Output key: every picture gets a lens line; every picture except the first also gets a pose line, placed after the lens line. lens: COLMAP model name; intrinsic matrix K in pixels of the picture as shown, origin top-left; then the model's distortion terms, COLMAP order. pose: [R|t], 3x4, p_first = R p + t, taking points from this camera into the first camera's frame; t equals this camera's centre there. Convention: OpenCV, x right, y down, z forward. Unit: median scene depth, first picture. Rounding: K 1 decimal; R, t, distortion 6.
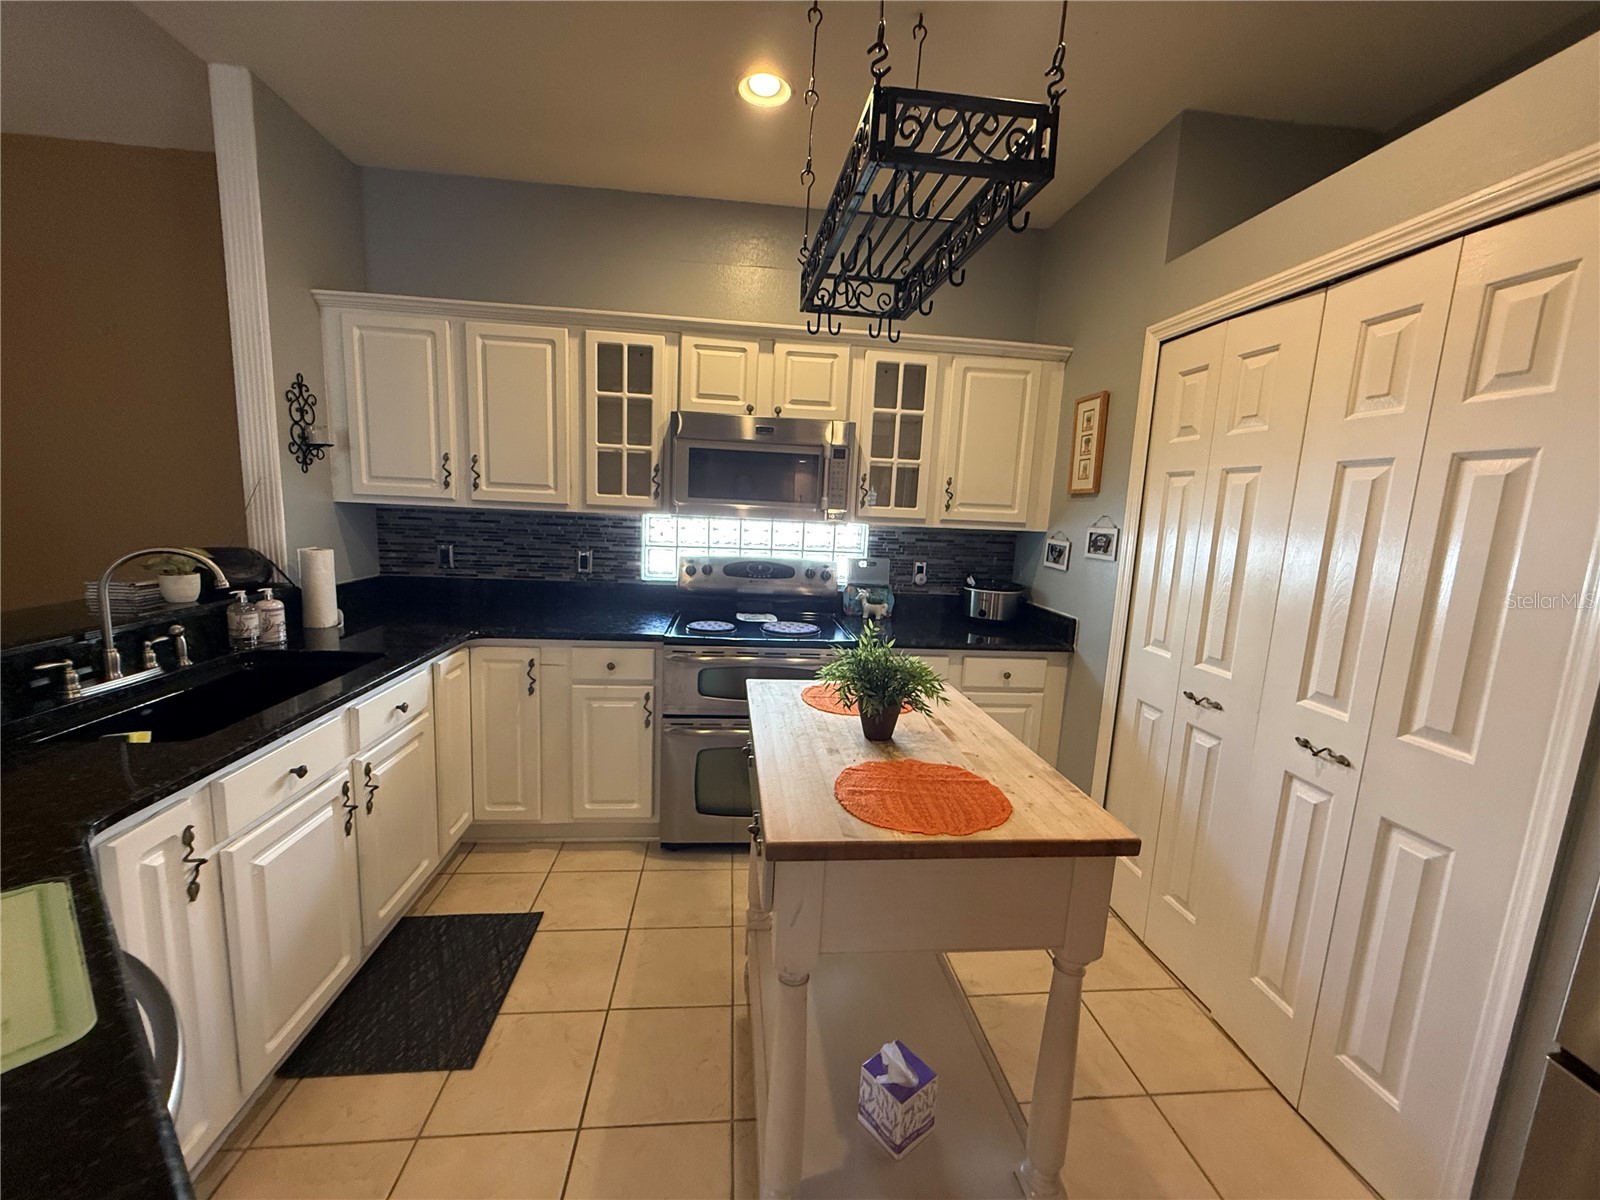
lens RADIAL K [[636.5, 0, 793.1], [0, 636.5, 602.0], [0, 0, 1]] dist [-0.001368, 0.000472]
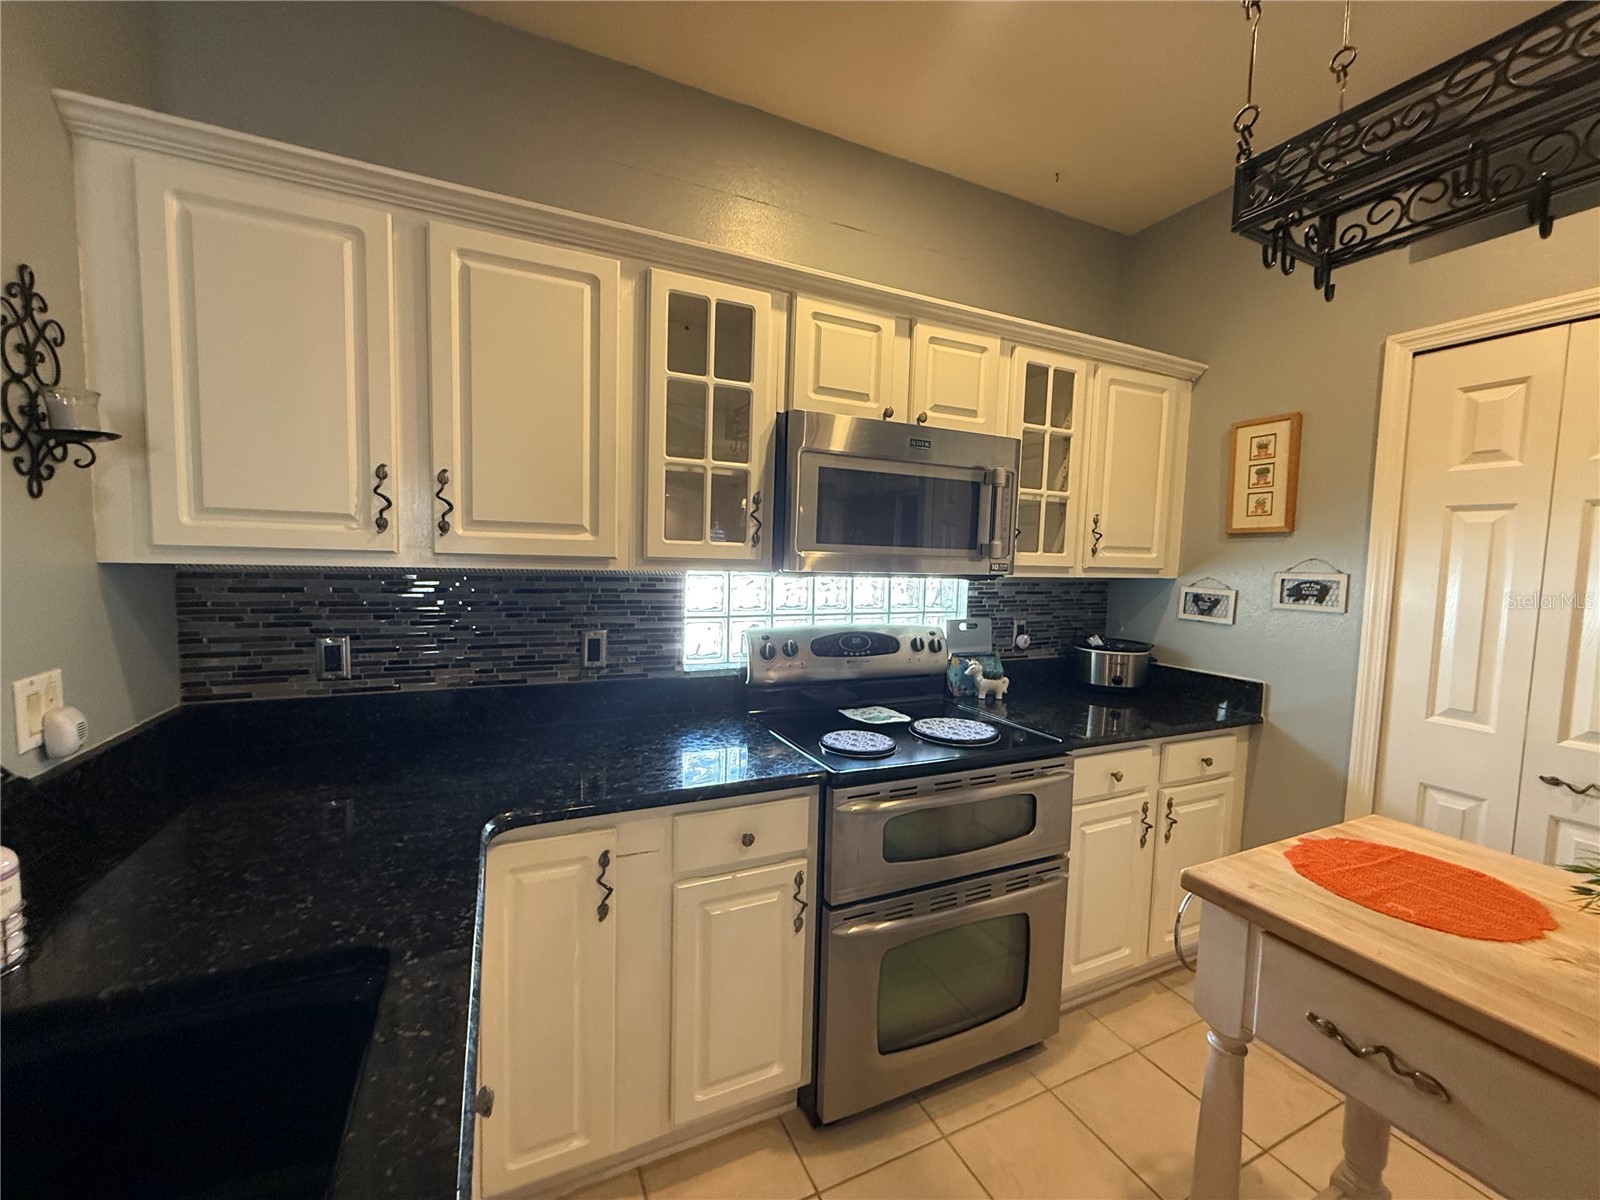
lens RADIAL K [[636.5, 0, 796.1], [0, 636.5, 601.9], [0, 0, 1]] dist [-0.001368, 0.000472]
pose [[0.943582, -0.043319, 0.328292, -0.396524], [0.065465, 0.996243, -0.056703, -0.070754], [-0.324602, 0.074996, 0.942873, 0.406183]]
